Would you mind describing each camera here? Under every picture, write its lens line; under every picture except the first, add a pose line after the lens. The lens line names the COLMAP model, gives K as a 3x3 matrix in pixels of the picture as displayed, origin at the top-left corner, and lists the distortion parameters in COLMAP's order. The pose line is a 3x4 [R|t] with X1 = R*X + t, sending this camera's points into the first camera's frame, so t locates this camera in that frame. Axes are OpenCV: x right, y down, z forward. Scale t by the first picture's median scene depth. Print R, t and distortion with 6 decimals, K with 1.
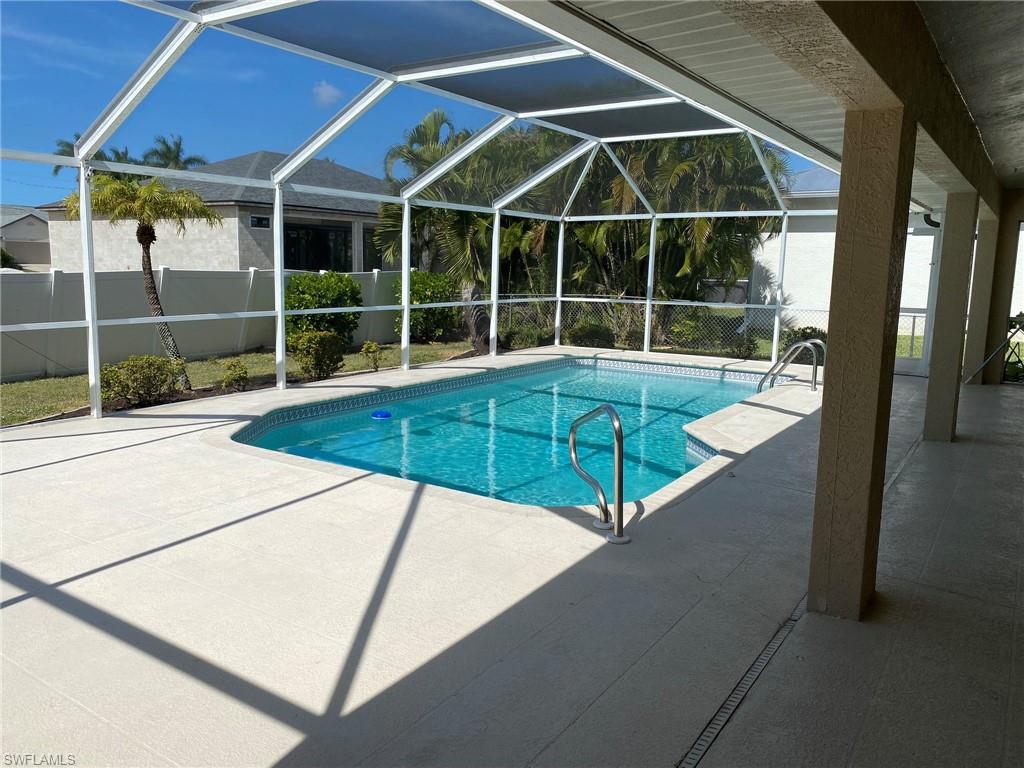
lens RADIAL K [[772.1, 0, 509.2], [0, 772.1, 379.9], [0, 0, 1]] dist [0.022949, -0.036124]
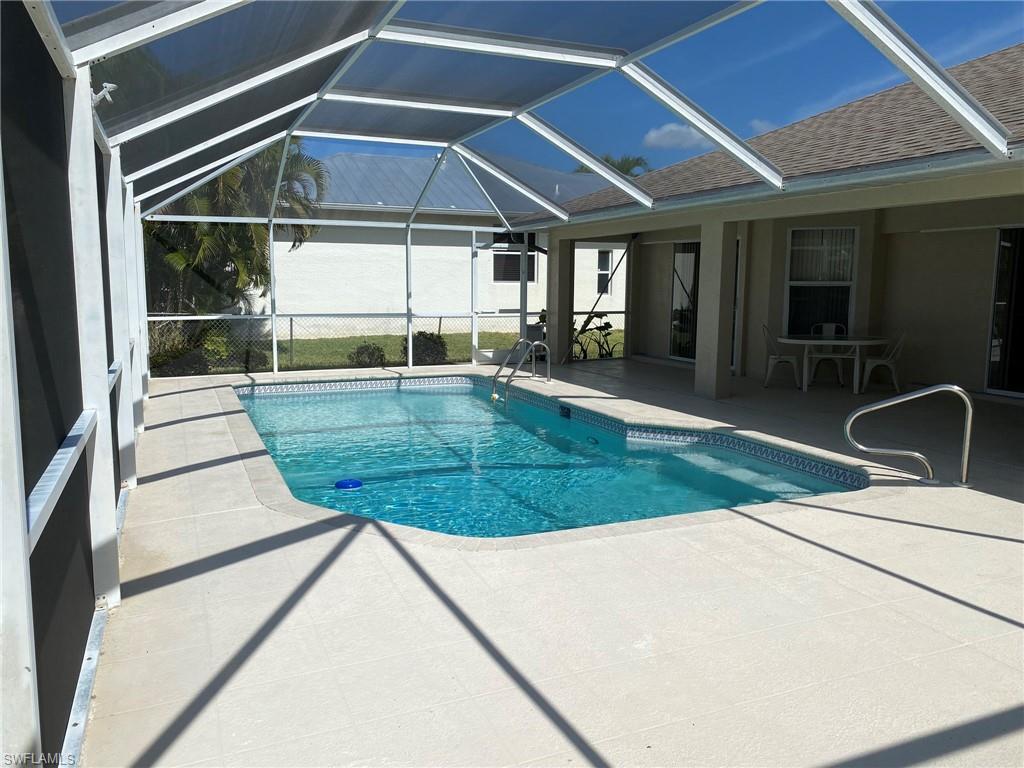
lens RADIAL K [[772.1, 0, 502.9], [0, 772.1, 385.6], [0, 0, 1]] dist [0.022949, -0.036124]
pose [[0.537628, -0.126537, 0.833633, -1.104855], [0.126654, 0.989577, 0.068526, -0.124671], [-0.833616, 0.068741, 0.548051, 0.741043]]
